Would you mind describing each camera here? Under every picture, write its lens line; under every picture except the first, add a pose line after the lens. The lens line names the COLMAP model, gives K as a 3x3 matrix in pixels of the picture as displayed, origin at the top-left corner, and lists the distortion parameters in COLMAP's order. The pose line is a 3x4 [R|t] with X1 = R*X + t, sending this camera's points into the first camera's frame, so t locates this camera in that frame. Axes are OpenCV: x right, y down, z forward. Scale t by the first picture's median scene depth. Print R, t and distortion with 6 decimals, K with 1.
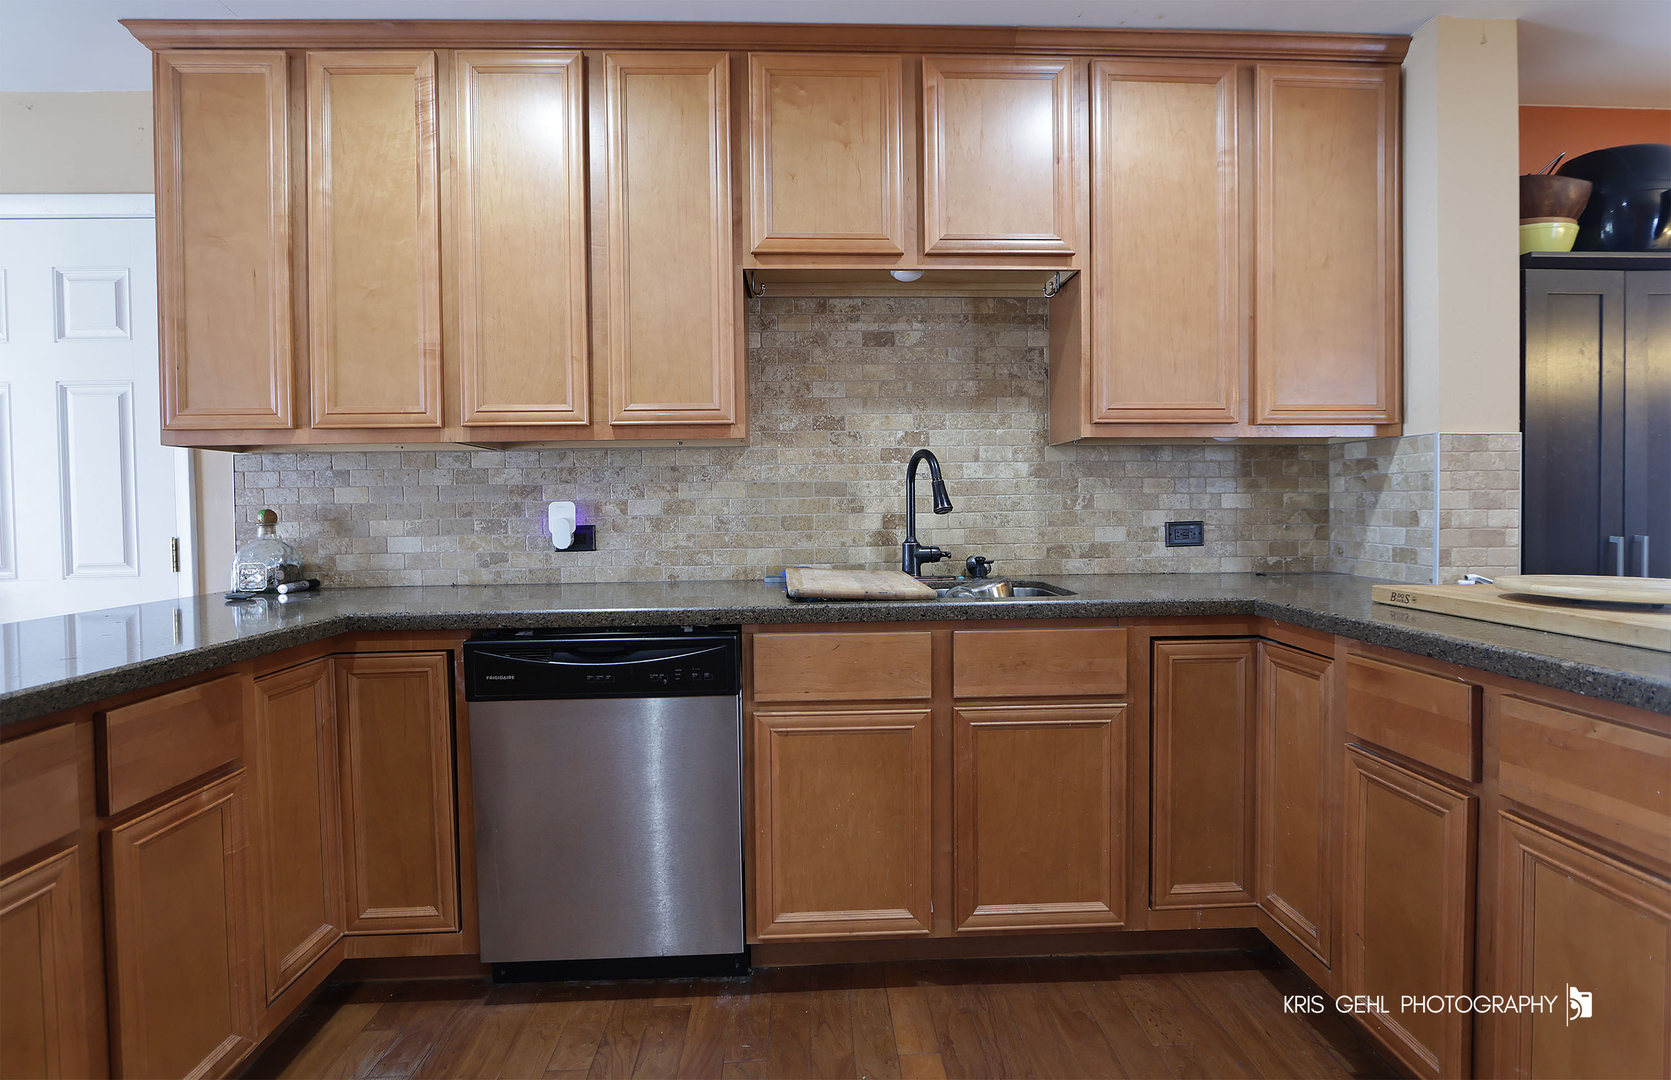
lens RADIAL K [[798.0, 0, 835.8], [0, 798.0, 524.2], [0, 0, 1]] dist [-0.016439, -0.001643]
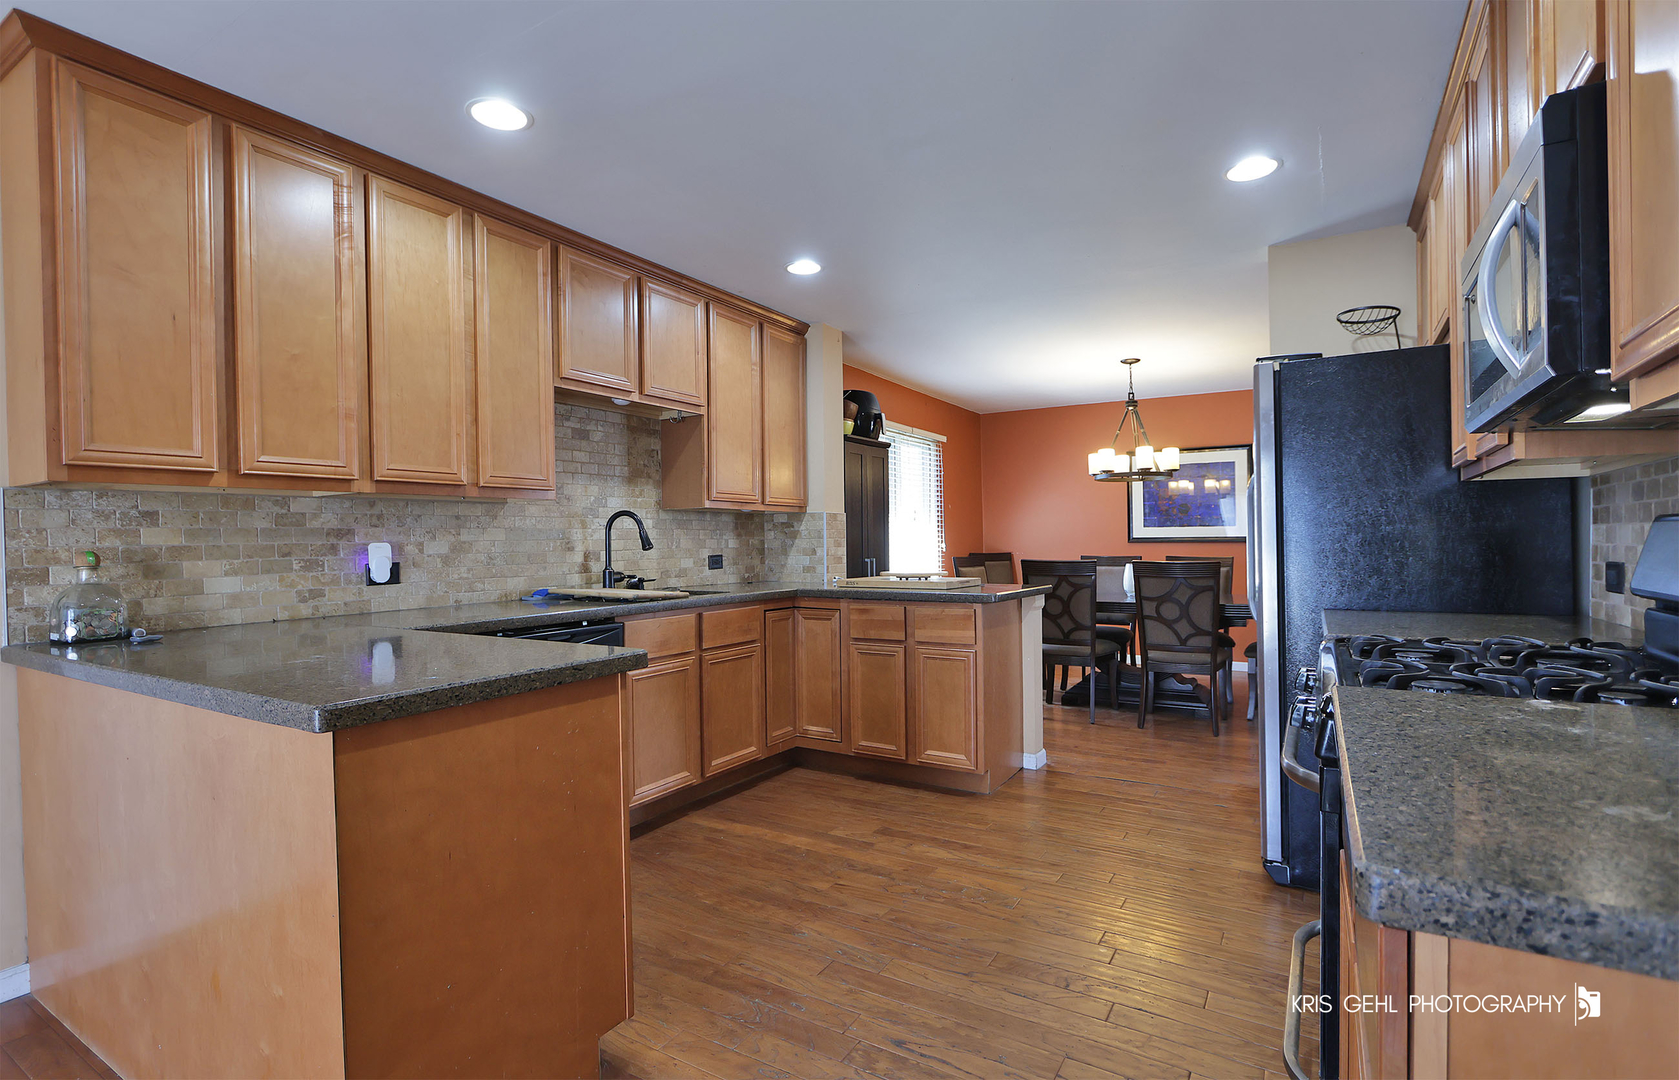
lens RADIAL K [[801.8, 0, 841.8], [0, 801.8, 556.9], [0, 0, 1]] dist [-0.016439, -0.001643]
pose [[0.550881, -0.012398, 0.834492, -0.957232], [0.025407, 0.999675, -0.001921, 0.012188], [-0.834197, 0.022260, 0.551017, -0.232301]]
